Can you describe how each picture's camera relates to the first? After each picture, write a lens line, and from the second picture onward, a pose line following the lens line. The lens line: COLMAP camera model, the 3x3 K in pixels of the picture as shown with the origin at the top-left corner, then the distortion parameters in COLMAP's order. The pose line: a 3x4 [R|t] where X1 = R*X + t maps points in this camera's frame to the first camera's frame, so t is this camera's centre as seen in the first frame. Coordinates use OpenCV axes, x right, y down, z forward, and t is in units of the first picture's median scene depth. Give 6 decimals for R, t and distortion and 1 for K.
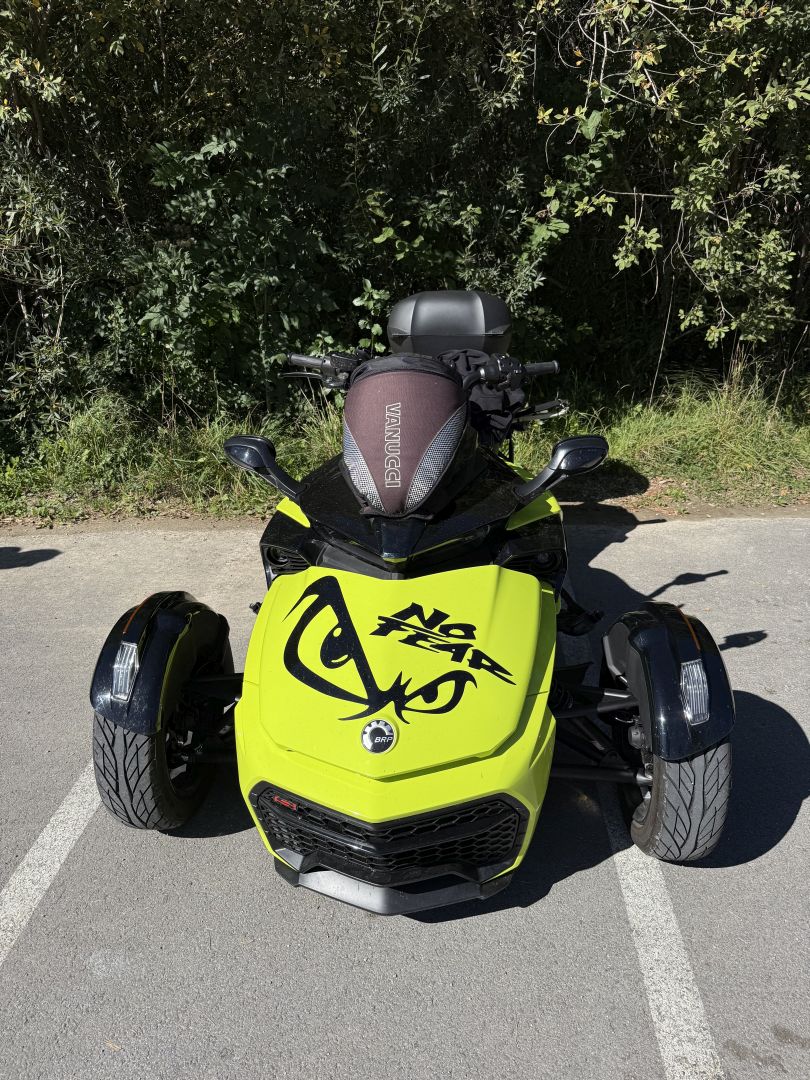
lens RADIAL K [[775.5, 0, 404.7], [0, 775.5, 541.0], [0, 0, 1]] dist [0.001605, -0.007582]
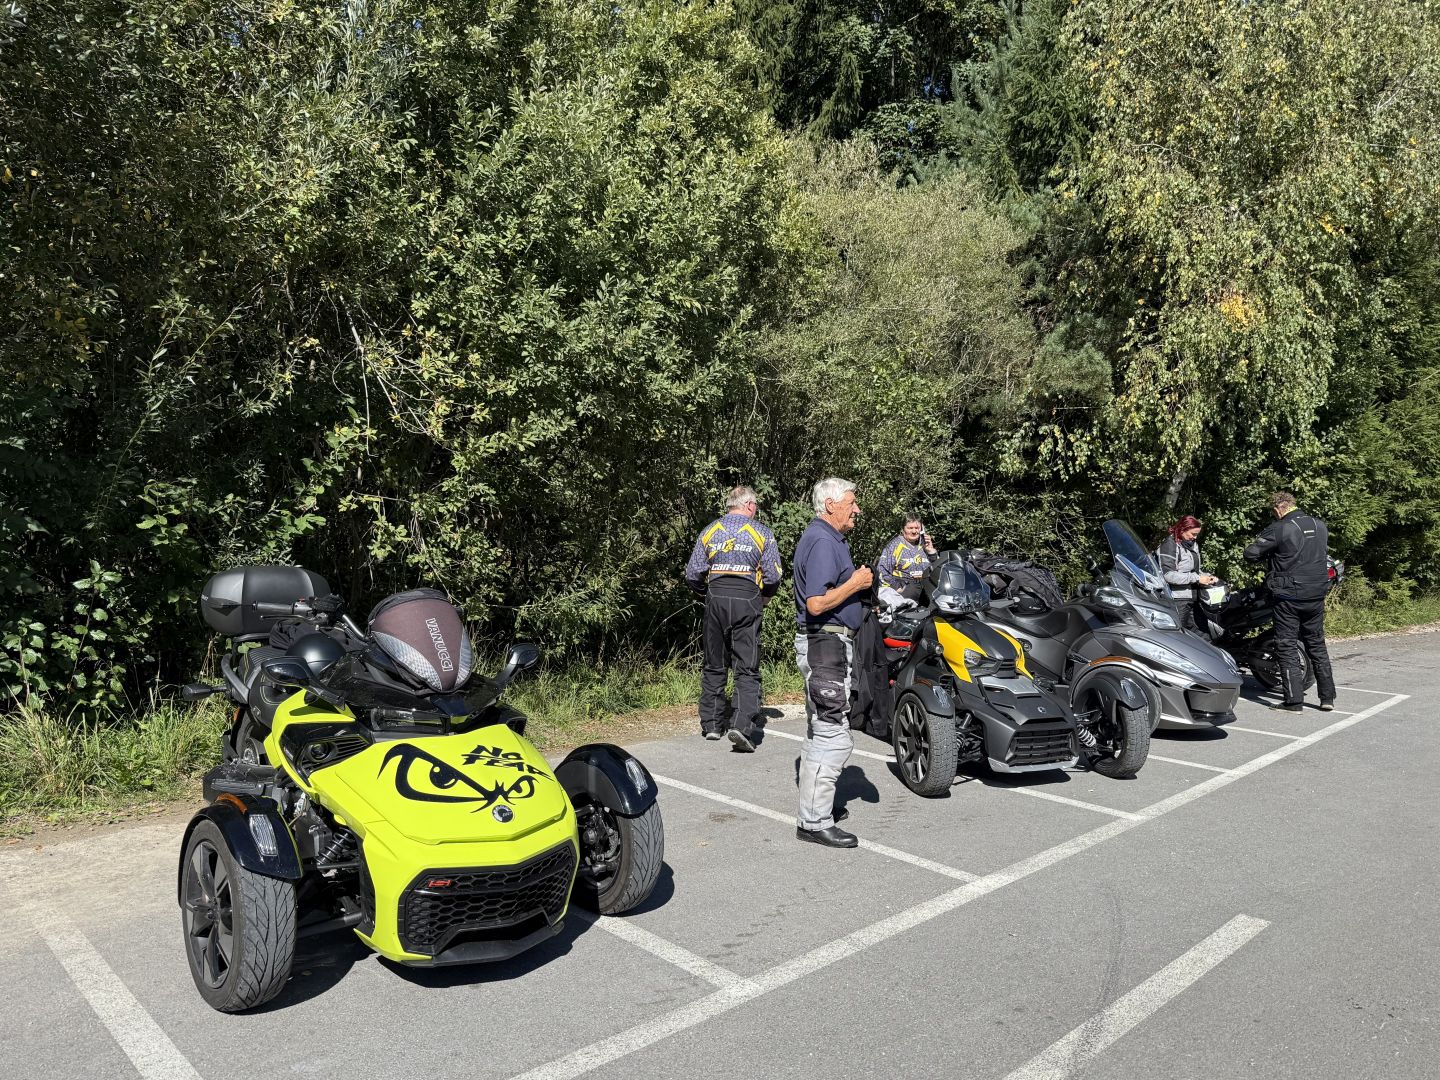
lens RADIAL K [[1049.0, 0, 720.1], [0, 1049.0, 542.3], [0, 0, 1]] dist [0.004960, 0.001047]
pose [[0.691111, 0.044588, 0.721372, -1.092562], [0.225883, 0.934772, -0.274187, 0.358345], [-0.686544, 0.352439, 0.635959, -0.711297]]
